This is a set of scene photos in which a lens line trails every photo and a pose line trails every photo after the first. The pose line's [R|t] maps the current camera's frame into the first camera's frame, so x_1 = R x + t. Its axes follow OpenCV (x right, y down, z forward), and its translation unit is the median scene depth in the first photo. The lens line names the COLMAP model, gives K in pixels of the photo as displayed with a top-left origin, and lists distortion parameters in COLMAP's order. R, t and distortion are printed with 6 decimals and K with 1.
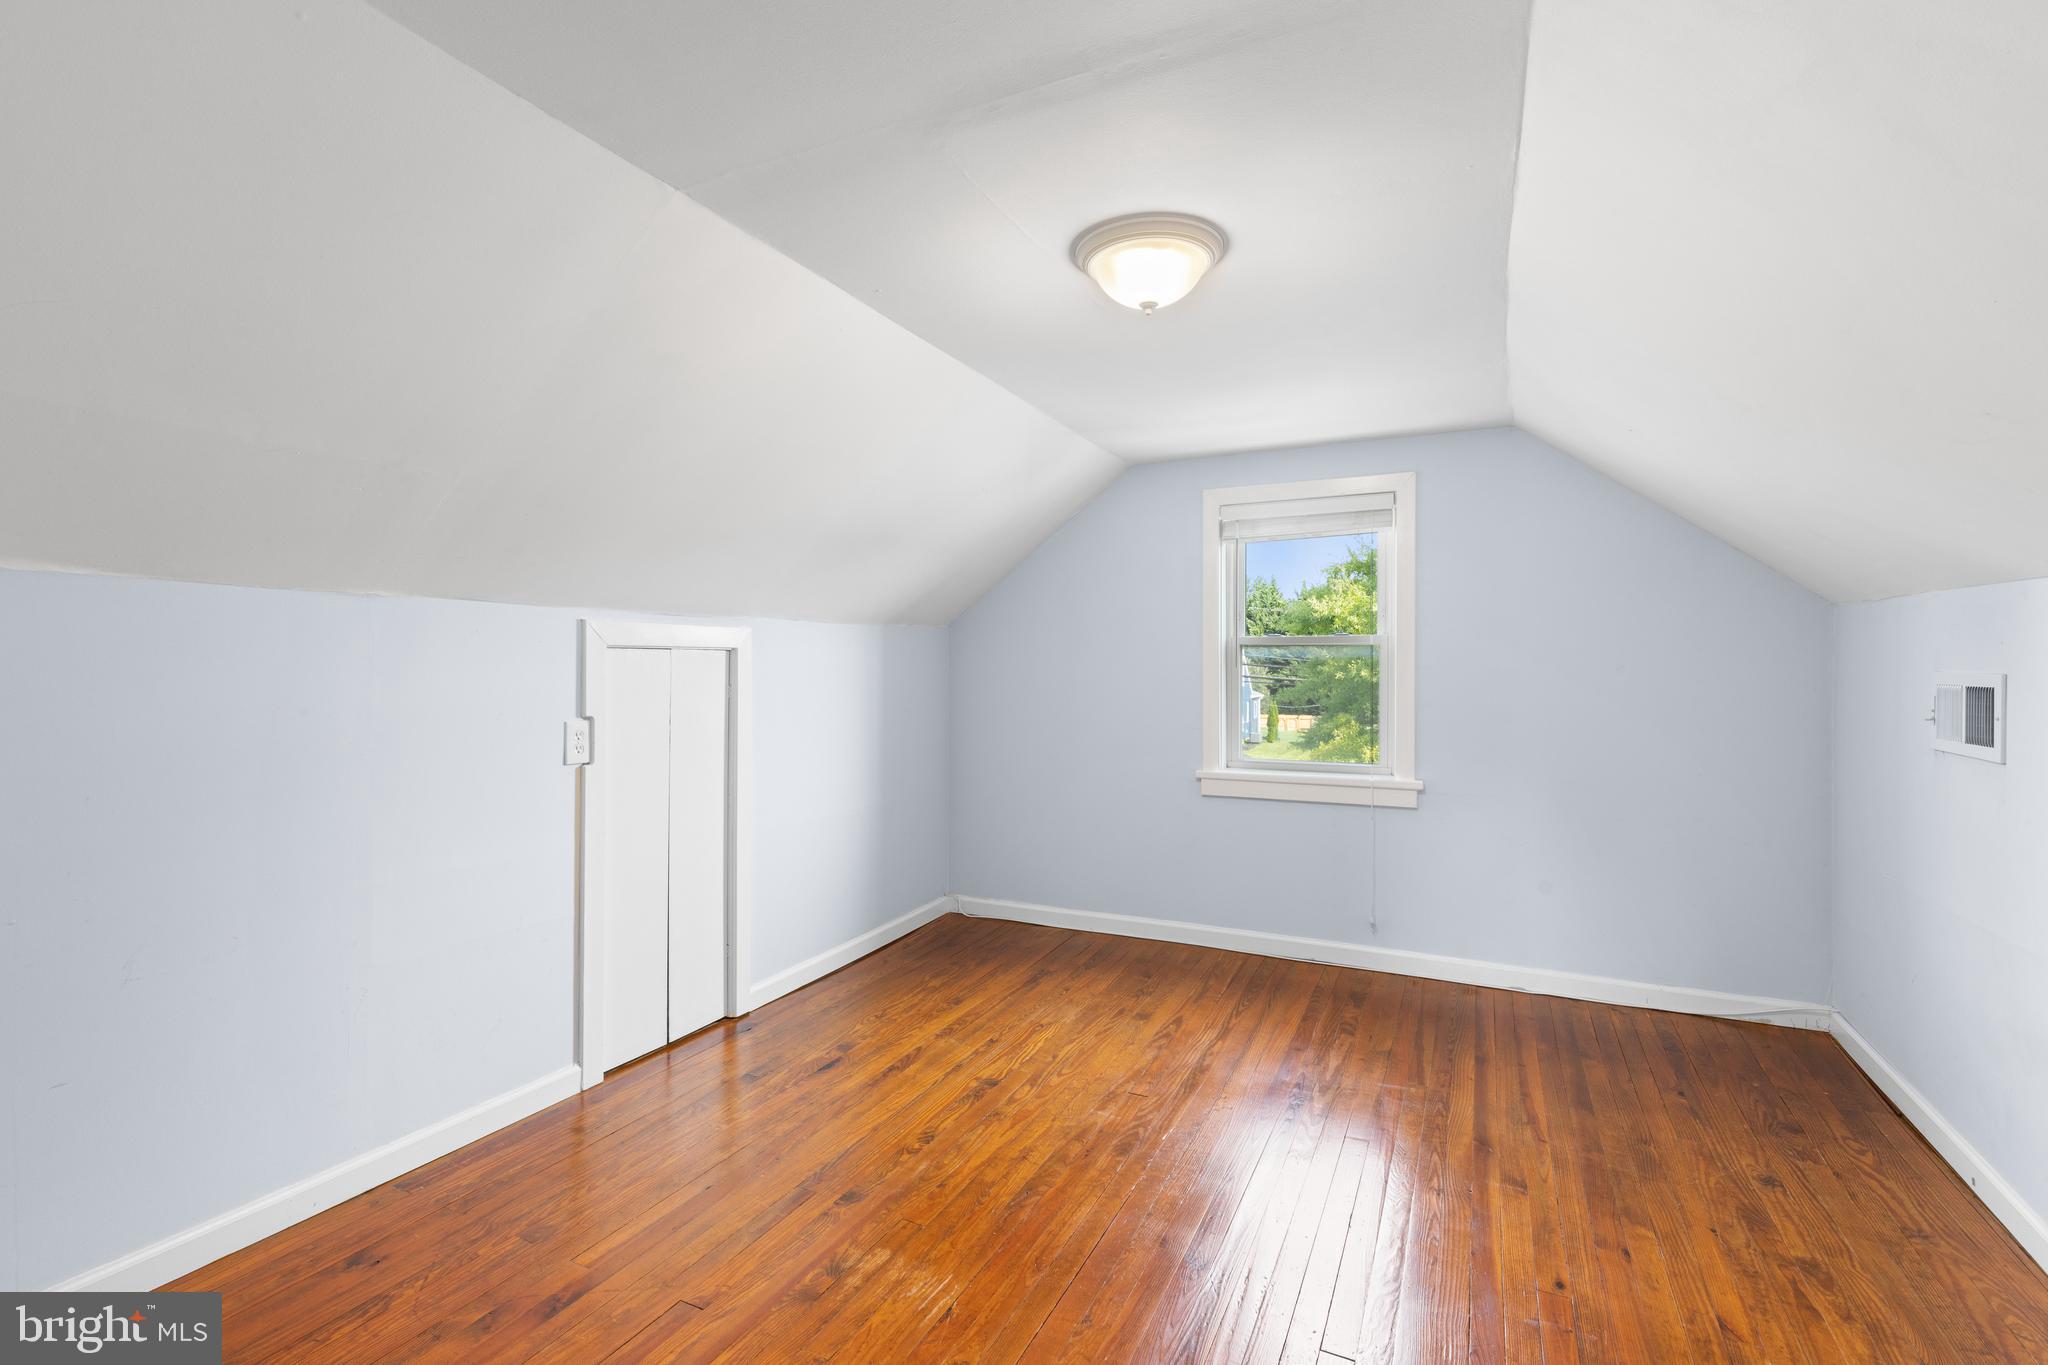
lens RADIAL K [[924.4, 0, 1024.7], [0, 924.4, 673.8], [0, 0, 1]] dist [0.002052, 0.000032]
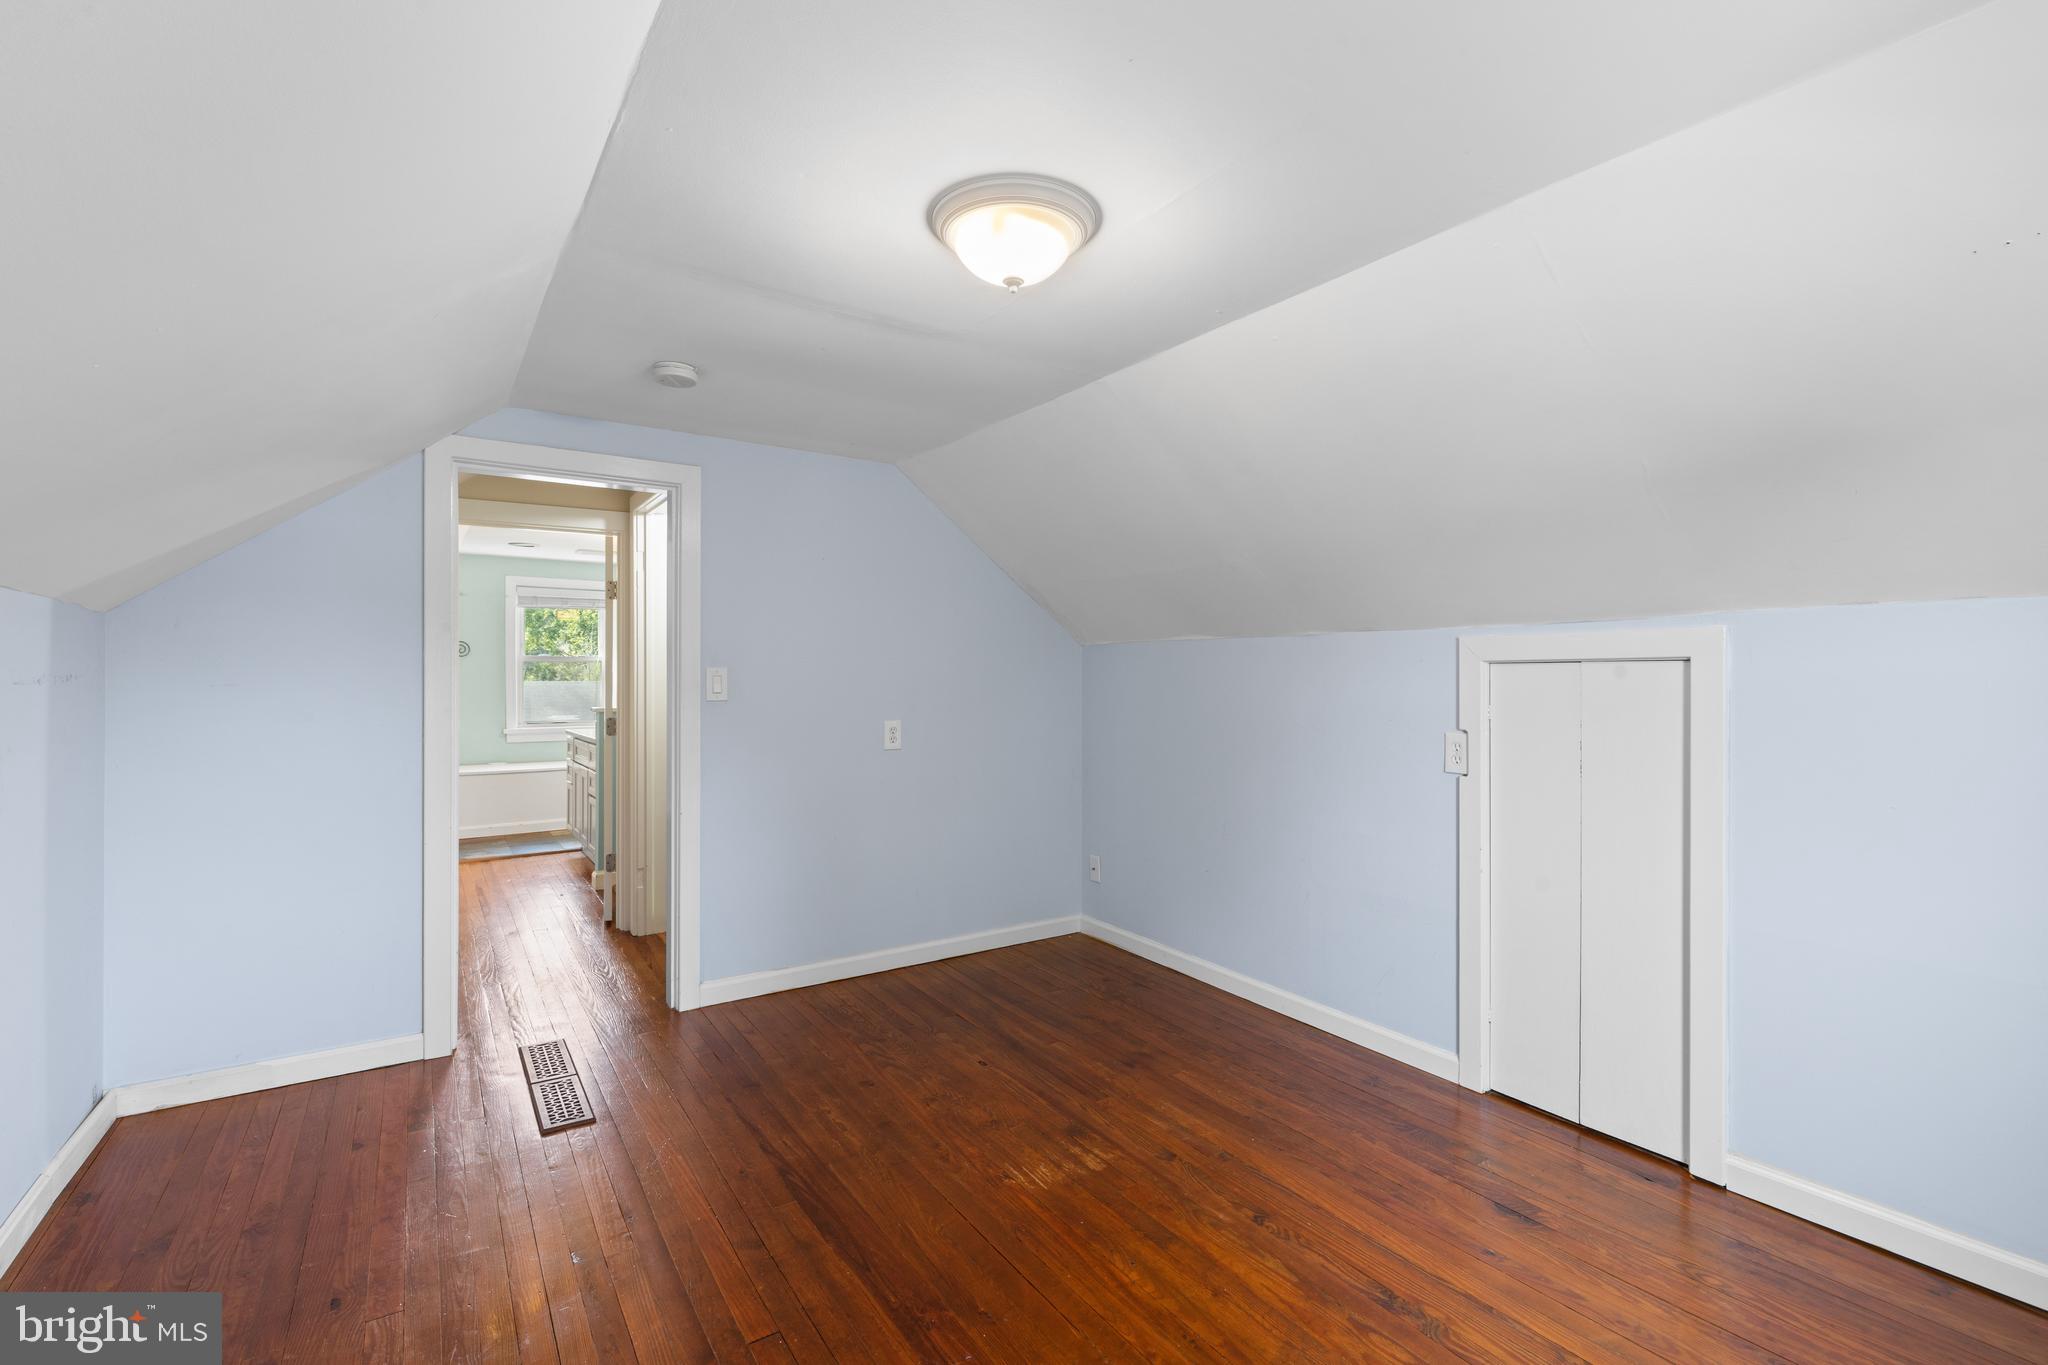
lens RADIAL K [[924.4, 0, 1024.8], [0, 924.4, 680.0], [0, 0, 1]] dist [0.002052, 0.000032]
pose [[-0.505433, 0.002770, -0.862862, 0.687330], [0.000009, 0.999995, 0.003205, -0.013929], [0.862866, 0.001612, -0.505430, 1.113178]]
